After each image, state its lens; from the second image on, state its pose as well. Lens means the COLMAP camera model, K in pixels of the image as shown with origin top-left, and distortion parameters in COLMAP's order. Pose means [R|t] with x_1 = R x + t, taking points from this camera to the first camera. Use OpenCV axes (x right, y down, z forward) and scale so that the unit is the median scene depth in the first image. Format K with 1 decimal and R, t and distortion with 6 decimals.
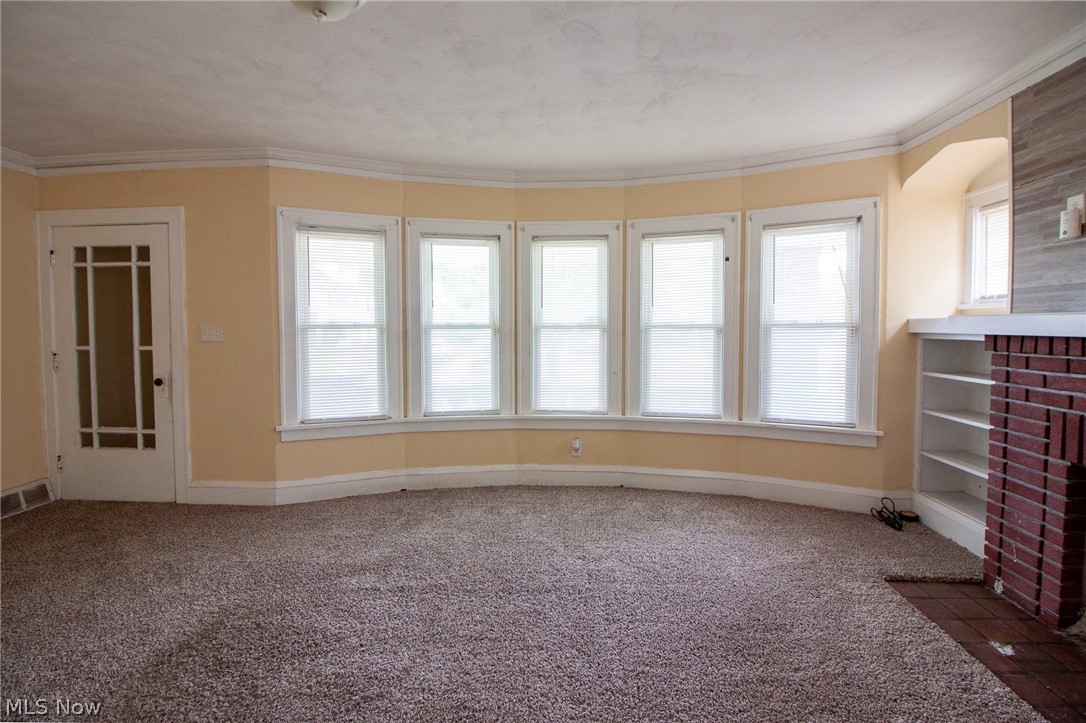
lens RADIAL K [[509.4, 0, 550.7], [0, 509.4, 334.4], [0, 0, 1]] dist [-0.010361, -0.002889]
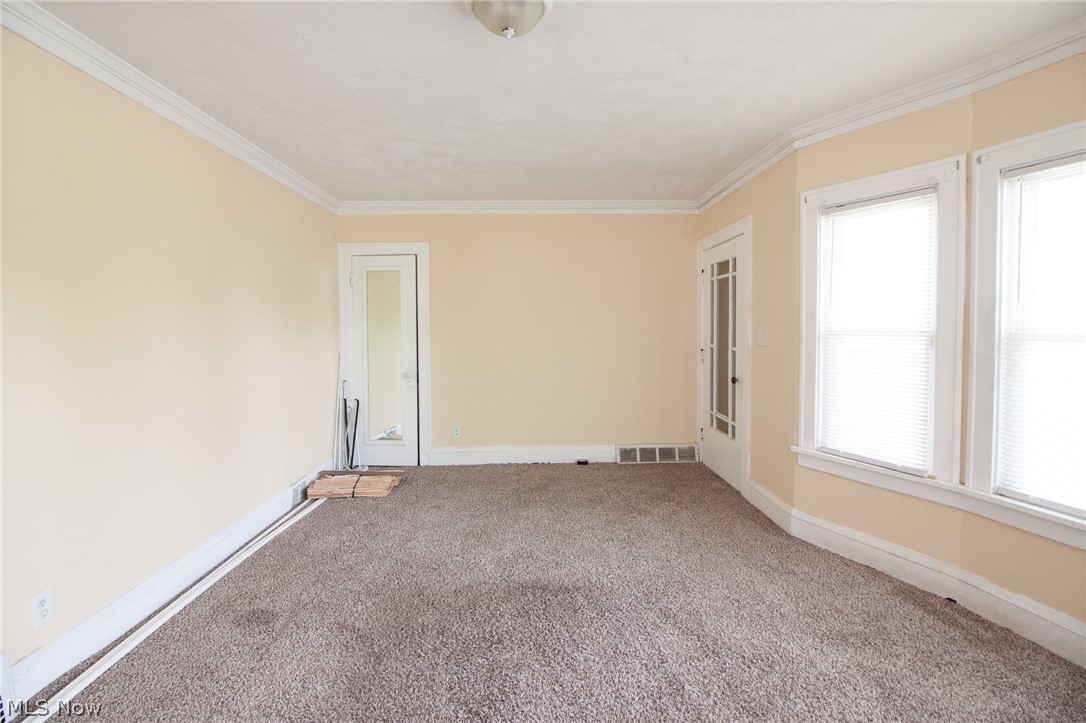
lens RADIAL K [[509.4, 0, 542.8], [0, 509.4, 336.9], [0, 0, 1]] dist [-0.010361, -0.002889]
pose [[0.083062, 0.028224, -0.996145, 0.289716], [-0.015999, 0.999508, 0.026986, -0.023272], [0.996416, 0.013696, 0.083473, 0.488148]]
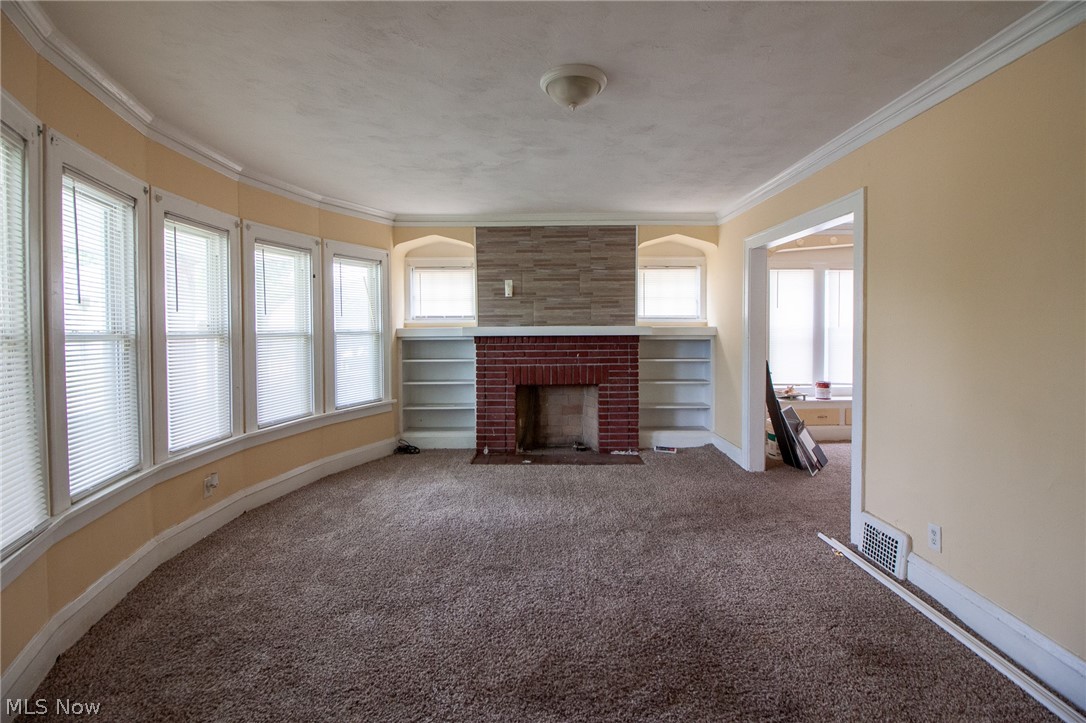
lens RADIAL K [[509.4, 0, 552.4], [0, 509.4, 337.7], [0, 0, 1]] dist [-0.010361, -0.002889]
pose [[-0.077109, -0.013431, 0.996932, -0.892282], [0.026259, 0.999535, 0.015497, -0.012391], [-0.996677, 0.027373, -0.076720, 0.577274]]
